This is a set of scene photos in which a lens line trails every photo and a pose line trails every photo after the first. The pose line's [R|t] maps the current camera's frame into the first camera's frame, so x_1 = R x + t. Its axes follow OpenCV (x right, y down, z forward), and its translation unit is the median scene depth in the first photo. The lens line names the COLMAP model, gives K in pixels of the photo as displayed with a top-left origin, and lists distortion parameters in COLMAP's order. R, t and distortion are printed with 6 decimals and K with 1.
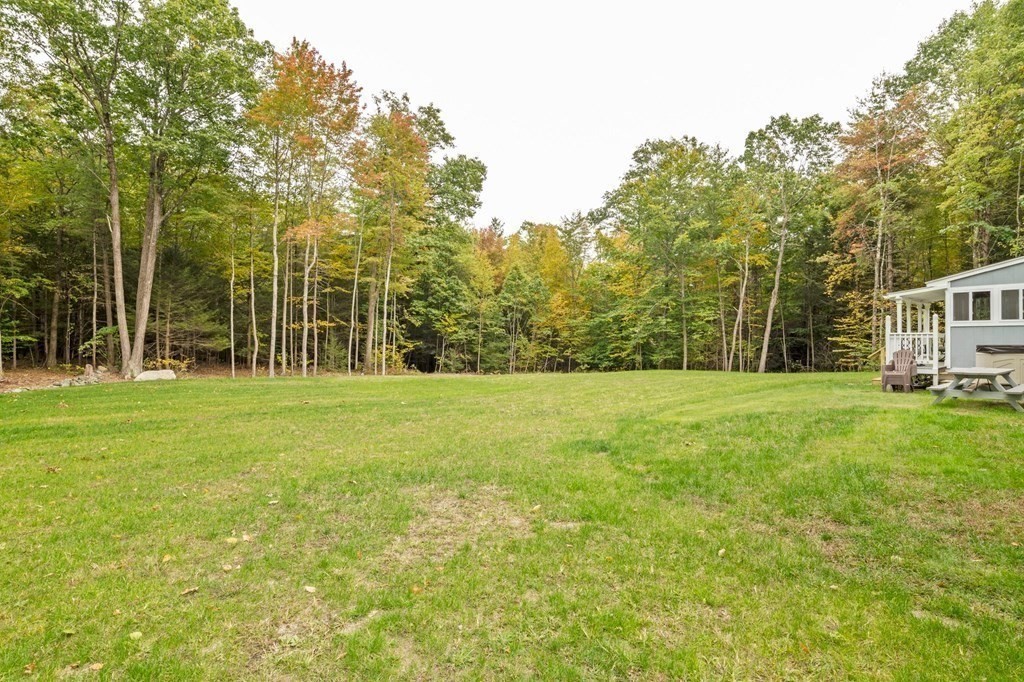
lens RADIAL K [[533.7, 0, 516.6], [0, 533.7, 340.5], [0, 0, 1]] dist [-0.028461, 0.002524]
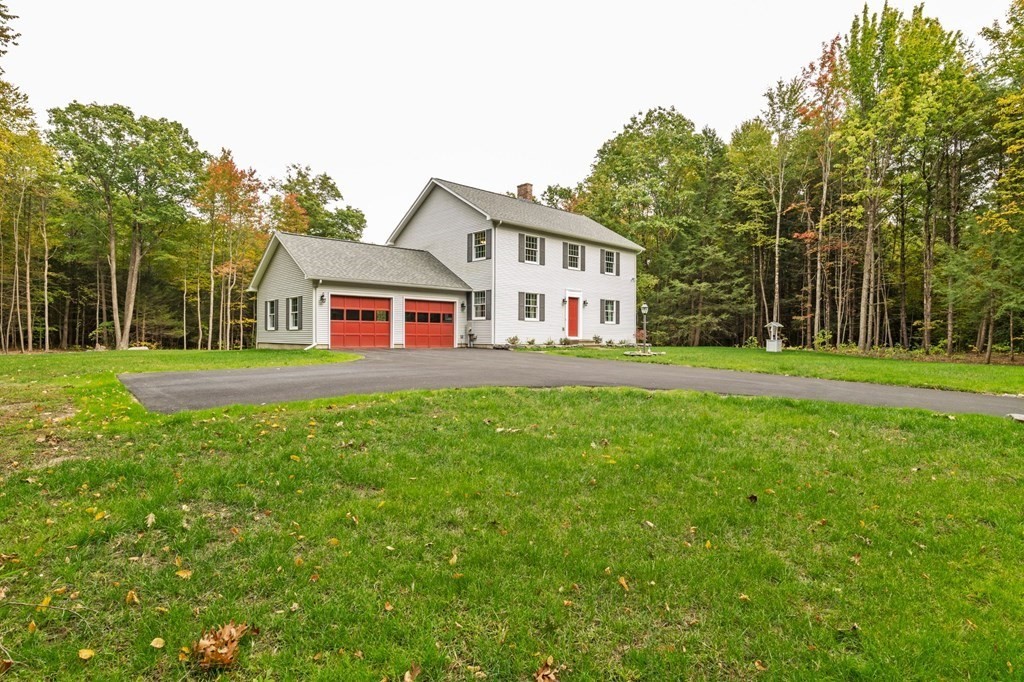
lens RADIAL K [[533.7, 0, 508.8], [0, 533.7, 341.2], [0, 0, 1]] dist [-0.028461, 0.002524]
pose [[0.999460, 0.006968, 0.032106, 0.386736], [-0.006979, 0.999976, 0.000224, 0.023177], [-0.032104, -0.000448, 0.999484, -0.621161]]
